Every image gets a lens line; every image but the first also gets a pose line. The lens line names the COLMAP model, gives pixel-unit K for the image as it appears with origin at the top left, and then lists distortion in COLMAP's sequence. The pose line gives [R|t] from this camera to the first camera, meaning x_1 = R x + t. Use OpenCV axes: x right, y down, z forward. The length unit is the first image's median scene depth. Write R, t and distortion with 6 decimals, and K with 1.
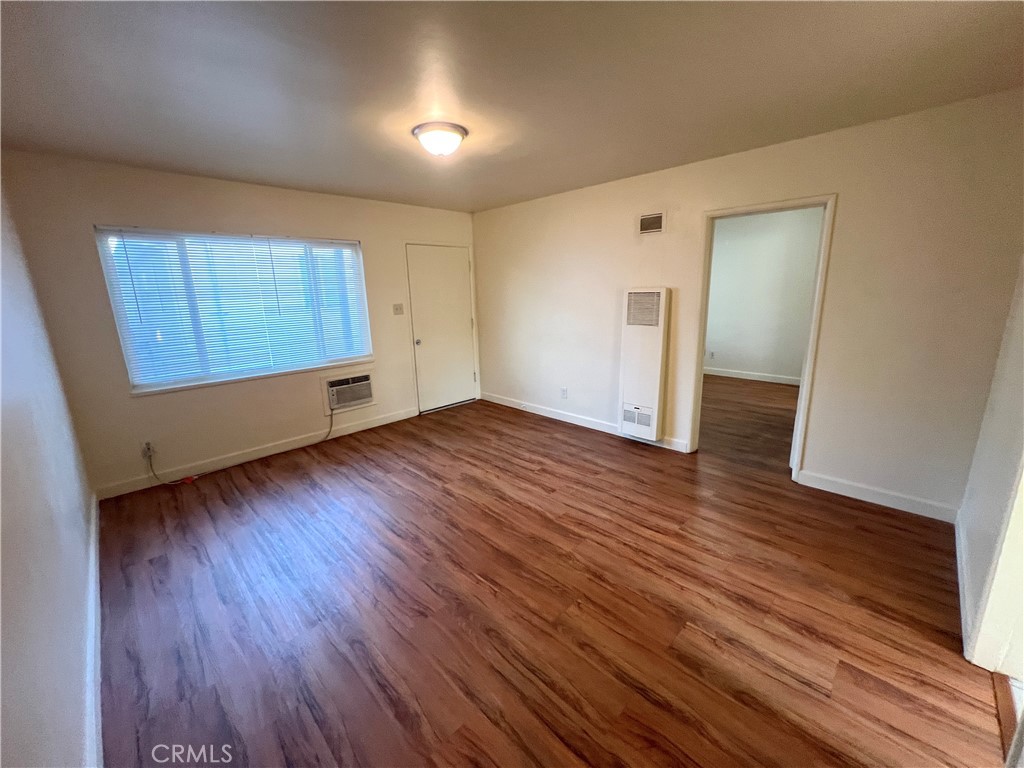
lens RADIAL K [[409.5, 0, 515.6], [0, 409.5, 379.9], [0, 0, 1]] dist [-0.006830, -0.000246]
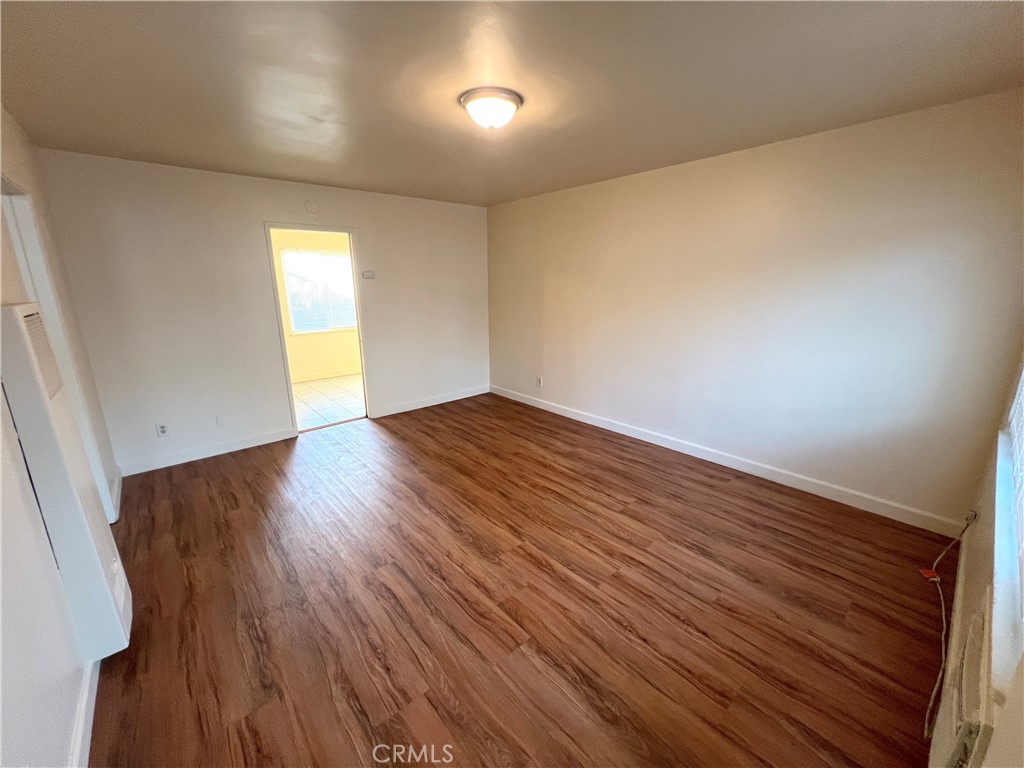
lens RADIAL K [[409.5, 0, 509.0], [0, 409.5, 378.0], [0, 0, 1]] dist [-0.006830, -0.000246]
pose [[-0.996254, 0.012444, 0.085575, -0.205498], [0.048965, 0.896846, 0.439625, -0.331592], [-0.071277, 0.442168, -0.894095, 1.449793]]
